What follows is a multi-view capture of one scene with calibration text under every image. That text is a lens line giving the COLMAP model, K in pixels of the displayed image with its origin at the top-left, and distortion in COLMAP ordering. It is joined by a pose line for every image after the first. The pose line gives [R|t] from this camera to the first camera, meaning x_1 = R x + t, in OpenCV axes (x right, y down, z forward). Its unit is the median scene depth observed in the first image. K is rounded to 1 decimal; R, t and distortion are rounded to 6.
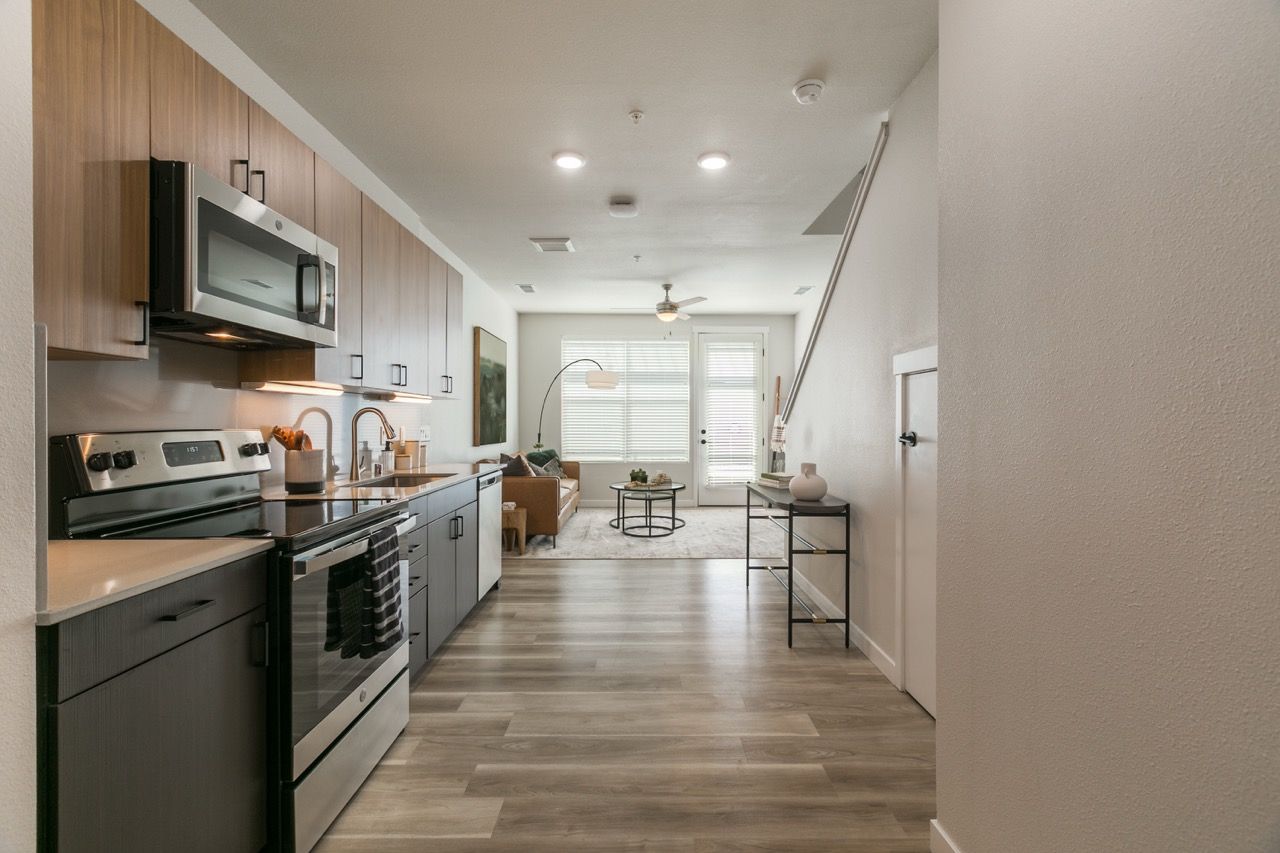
lens RADIAL K [[566.4, 0, 647.0], [0, 566.4, 423.4], [0, 0, 1]] dist [0.003421, -0.001021]
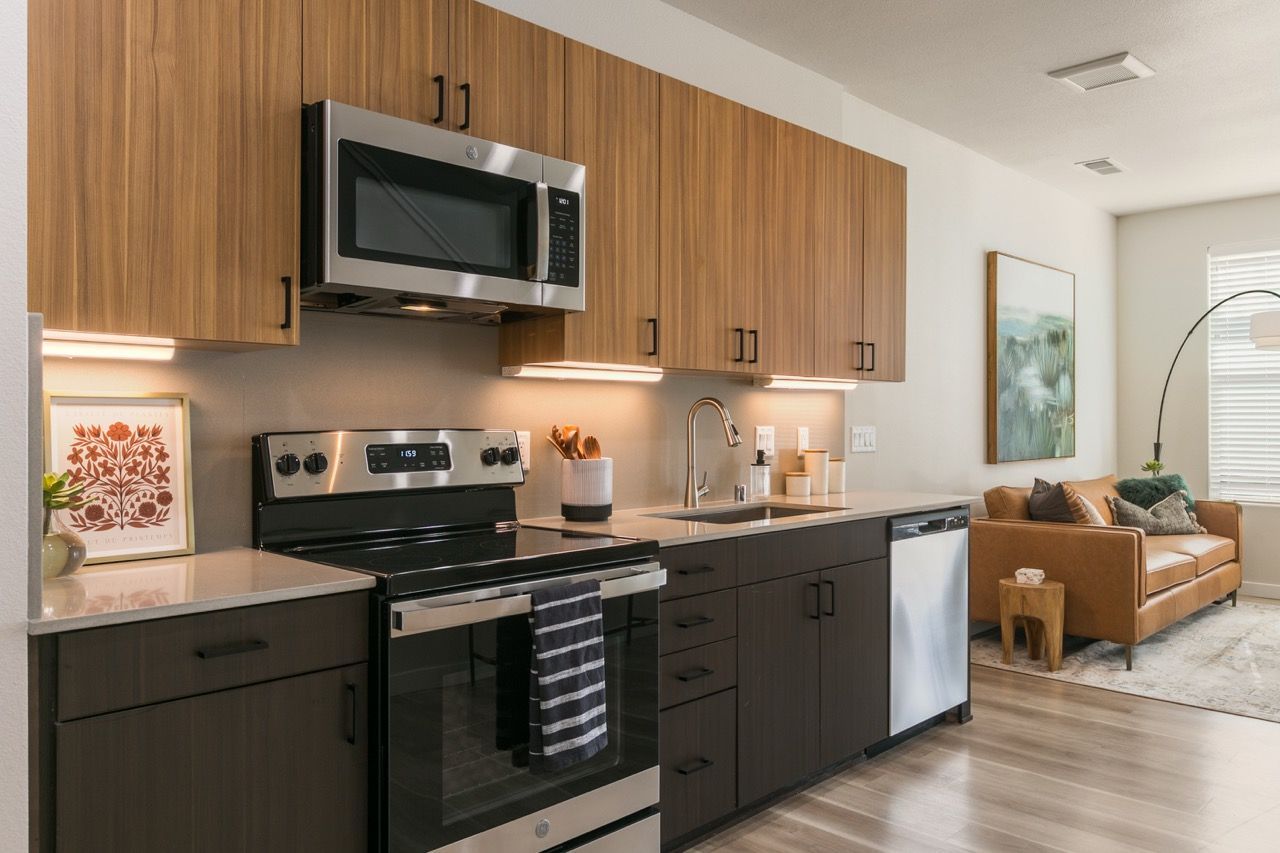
lens RADIAL K [[941.8, 0, 655.8], [0, 941.8, 411.7], [0, 0, 1]] dist [0.000470, -0.002663]
pose [[0.709113, -0.006874, -0.705061, 0.182663], [-0.001999, 0.999929, -0.011759, 0.000668], [0.705092, 0.009748, 0.709049, 0.147009]]
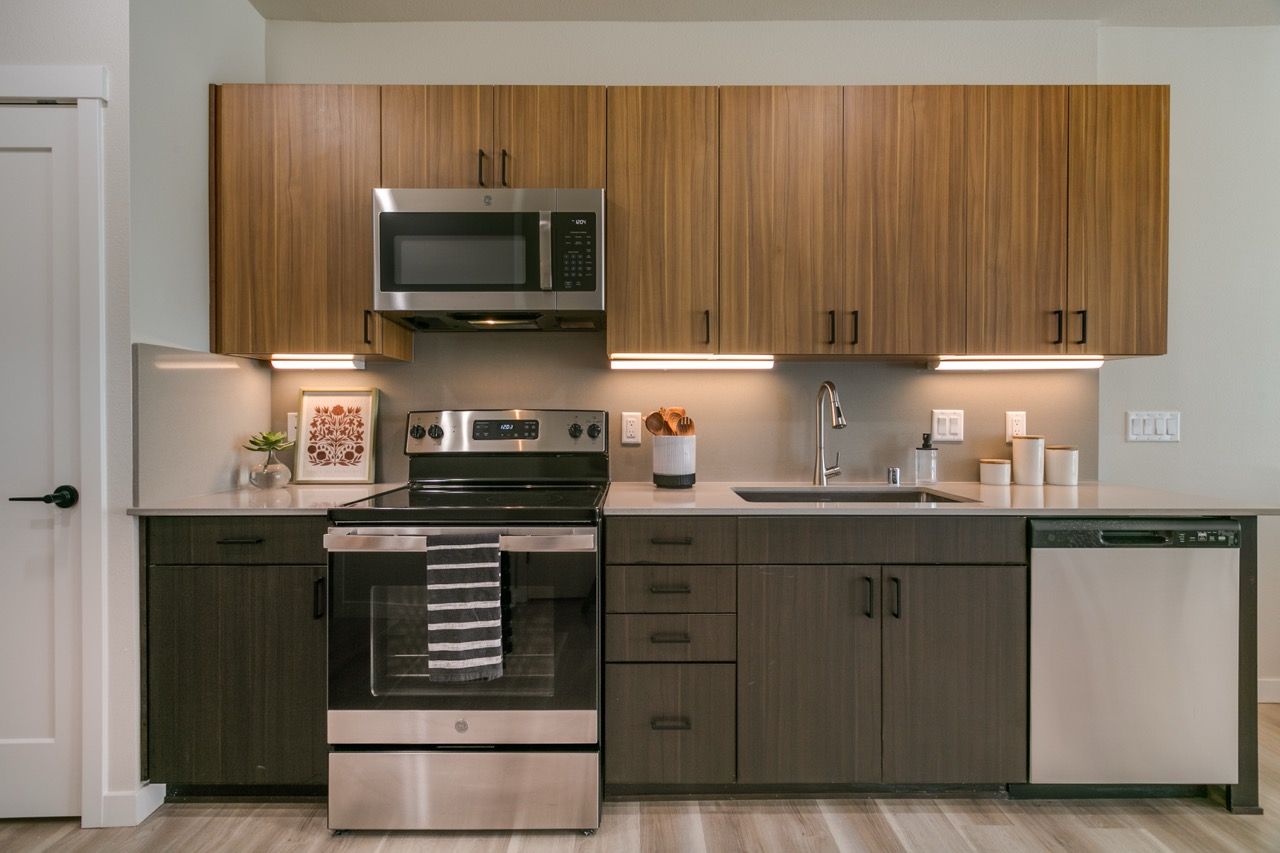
lens RADIAL K [[591.7, 0, 636.8], [0, 591.7, 415.4], [0, 0, 1]] dist [0.002004, 0.000691]
pose [[-0.014432, 0.000104, -0.999896, 0.177068], [-0.002789, 0.999996, 0.000144, 0.010418], [0.999892, 0.002790, -0.014431, 0.613025]]
